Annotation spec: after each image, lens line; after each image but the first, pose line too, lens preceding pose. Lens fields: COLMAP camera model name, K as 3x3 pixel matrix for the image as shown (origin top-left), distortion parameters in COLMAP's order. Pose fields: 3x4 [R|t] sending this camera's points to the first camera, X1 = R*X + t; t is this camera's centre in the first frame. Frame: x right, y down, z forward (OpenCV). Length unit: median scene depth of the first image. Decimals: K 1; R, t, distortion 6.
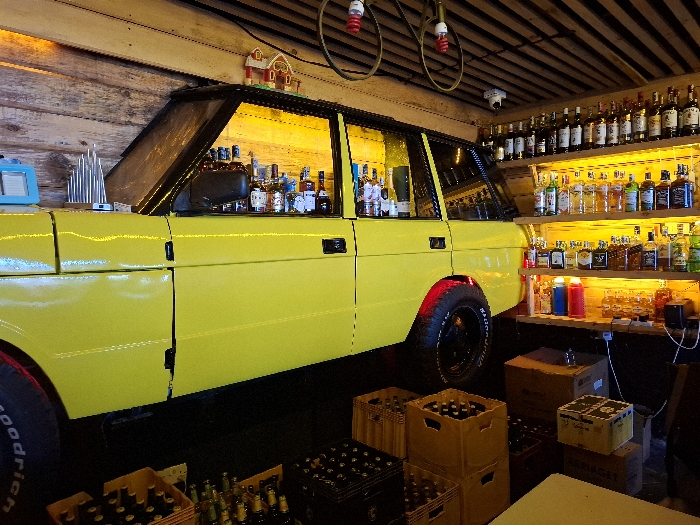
lens RADIAL K [[481.7, 0, 349.1], [0, 481.7, 259.0], [0, 0, 1]] dist [0.067593, -0.067655]
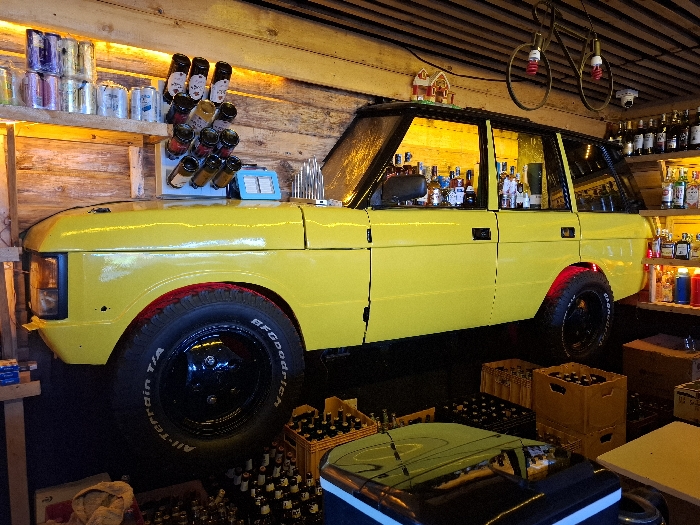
lens RADIAL K [[481.7, 0, 355.9], [0, 481.7, 263.7], [0, 0, 1]] dist [0.067593, -0.067655]
pose [[0.984850, 0.037875, -0.169220, -0.128569], [-0.030188, 0.998402, 0.047774, -0.000831], [0.170759, -0.041942, 0.984420, -0.241119]]
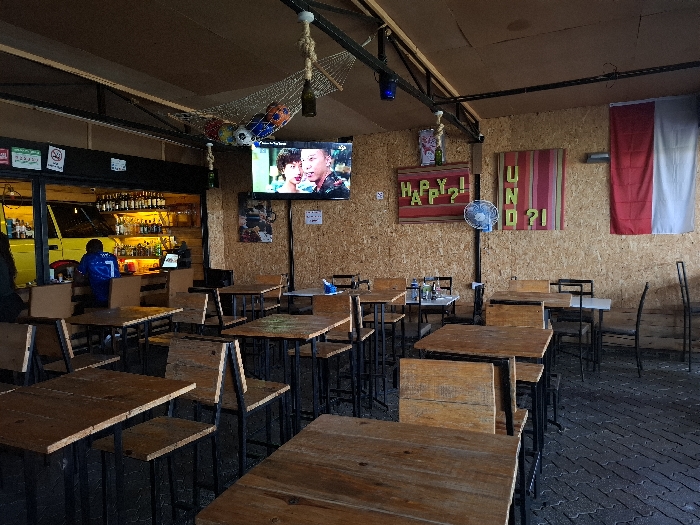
lens RADIAL K [[481.7, 0, 354.2], [0, 481.7, 261.8], [0, 0, 1]] dist [0.067593, -0.067655]
pose [[0.934860, -0.030163, 0.353734, 0.936695], [0.025219, 0.999509, 0.018579, 0.045659], [-0.354120, -0.008448, 0.935162, -2.532879]]
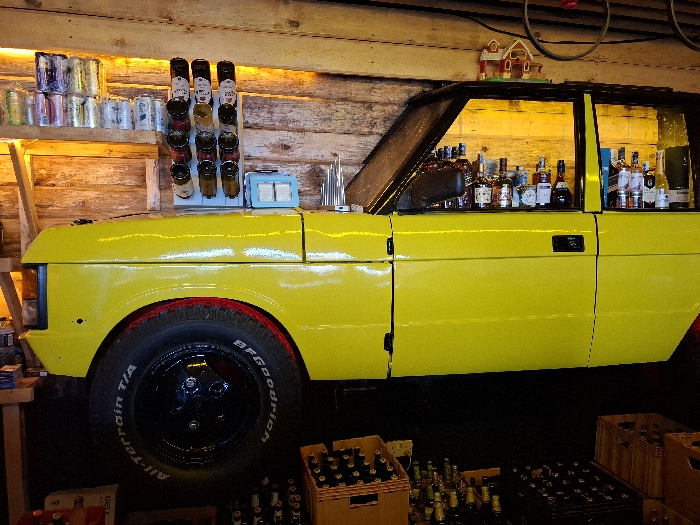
lens RADIAL K [[481.7, 0, 344.6], [0, 481.7, 267.8], [0, 0, 1]] dist [0.067593, -0.067655]
pose [[0.852568, 0.040797, -0.521021, 0.085935], [-0.027213, 0.999062, 0.033698, -0.000747], [0.521907, -0.014551, 0.852878, 0.001301]]
